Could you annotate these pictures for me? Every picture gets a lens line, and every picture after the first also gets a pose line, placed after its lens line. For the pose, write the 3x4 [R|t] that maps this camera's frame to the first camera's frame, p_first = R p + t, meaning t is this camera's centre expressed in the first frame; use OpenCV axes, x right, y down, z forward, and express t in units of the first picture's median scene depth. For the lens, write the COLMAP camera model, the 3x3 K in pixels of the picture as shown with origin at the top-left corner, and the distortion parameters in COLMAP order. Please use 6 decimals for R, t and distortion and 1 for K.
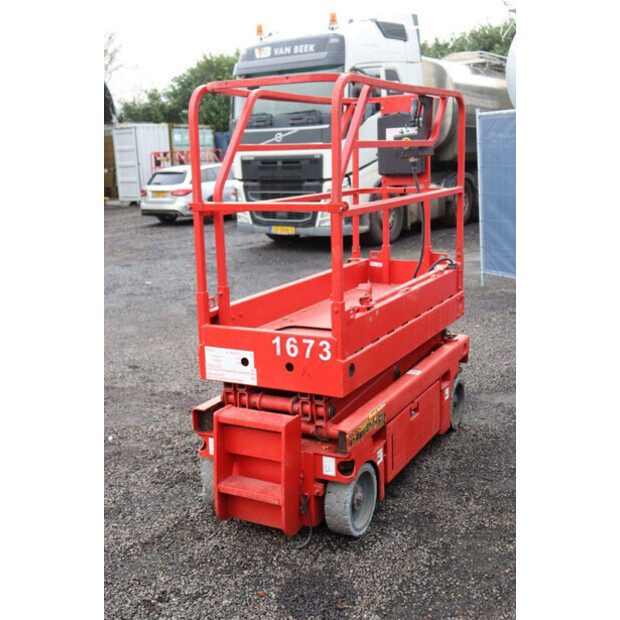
lens RADIAL K [[788.8, 0, 310.0], [0, 788.8, 310.0], [0, 0, 1]] dist [0.002967, 0.024165]
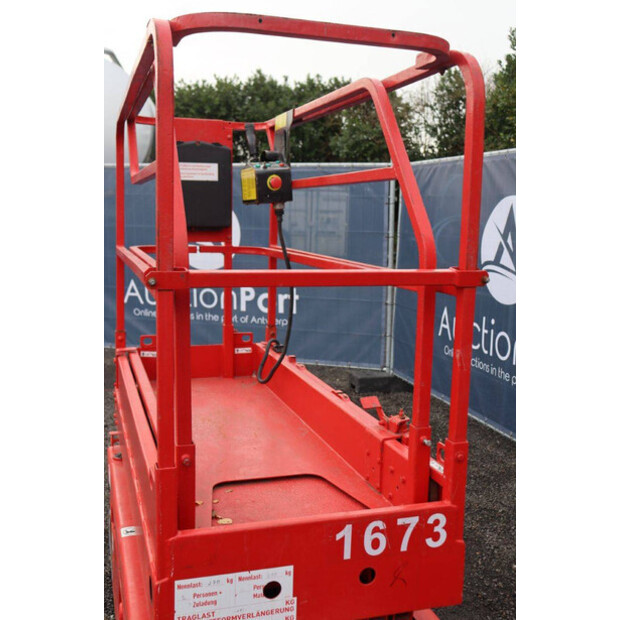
lens RADIAL K [[707.4, 0, 310.0], [0, 707.4, 310.0], [0, 0, 1]] dist [-0.024983, 0.003622]
pose [[0.694141, -0.048594, 0.718197, -0.384894], [0.097975, 0.994812, -0.027383, -0.096848], [-0.713140, 0.089373, 0.695301, 0.678090]]
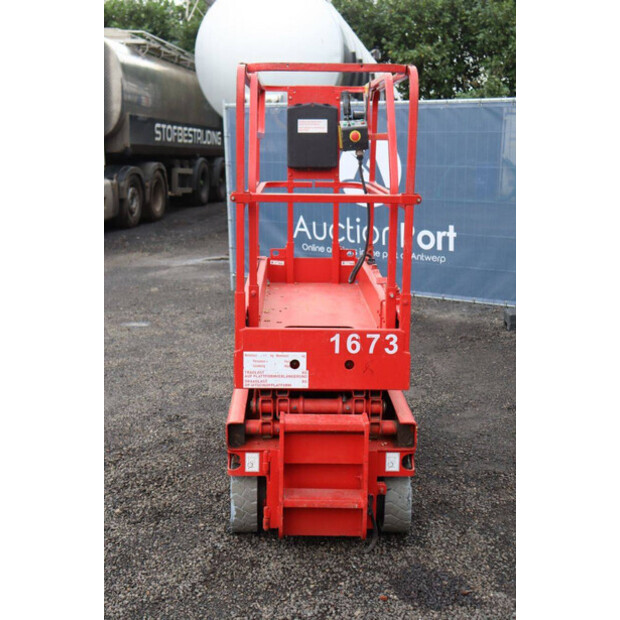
lens RADIAL K [[910.3, 0, 310.0], [0, 910.3, 310.0], [0, 0, 1]] dist [0.096406, 0.034442]
pose [[0.871055, -0.048435, 0.488791, -0.607048], [0.057675, 0.998328, -0.003854, 0.007122], [-0.487787, 0.031548, 0.872393, 0.049179]]
